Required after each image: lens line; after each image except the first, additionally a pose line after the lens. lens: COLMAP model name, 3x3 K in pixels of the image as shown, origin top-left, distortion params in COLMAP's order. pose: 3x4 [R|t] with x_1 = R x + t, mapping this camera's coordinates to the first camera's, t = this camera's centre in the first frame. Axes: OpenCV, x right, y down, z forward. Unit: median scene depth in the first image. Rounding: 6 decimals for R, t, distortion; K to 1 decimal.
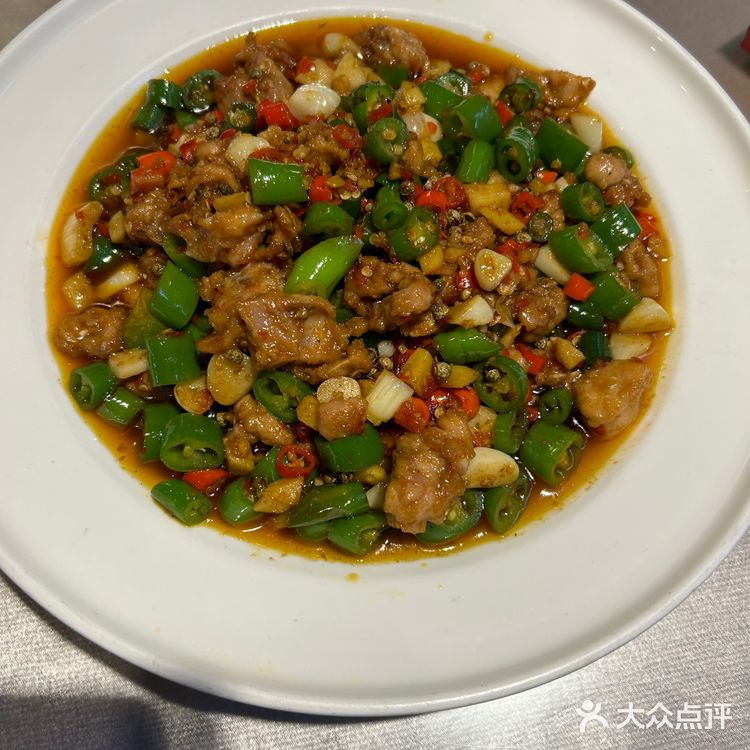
lens RADIAL K [[804.5, 0, 340.8], [0, 804.5, 376.1], [0, 0, 1]] dist [-0.010768, -0.014745]
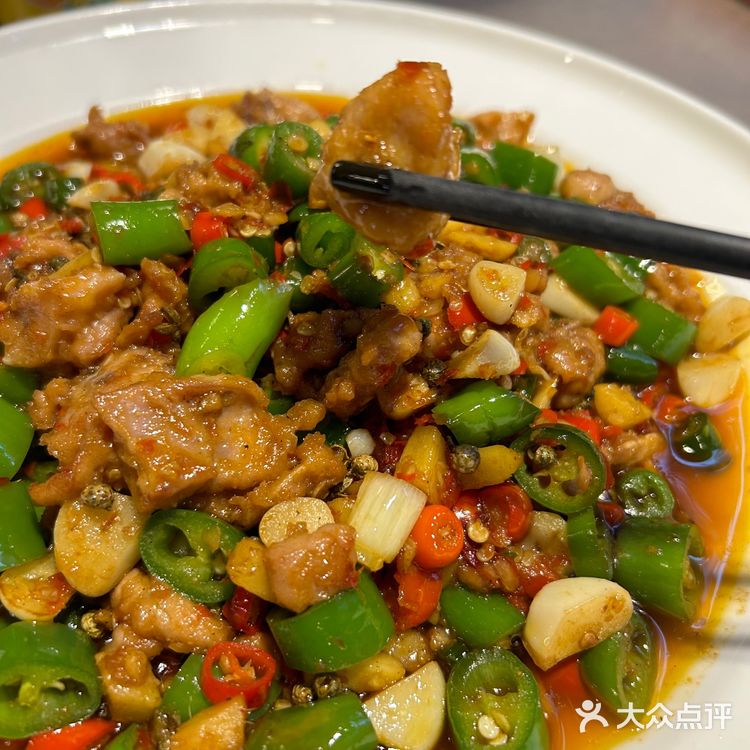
lens RADIAL K [[804.5, 0, 340.8], [0, 804.5, 376.1], [0, 0, 1]] dist [-0.010768, -0.014745]
pose [[0.974225, -0.146611, 0.171439, -0.052128], [0.189718, 0.943671, -0.271095, 0.077688], [-0.122037, 0.296633, 0.947162, 0.423621]]
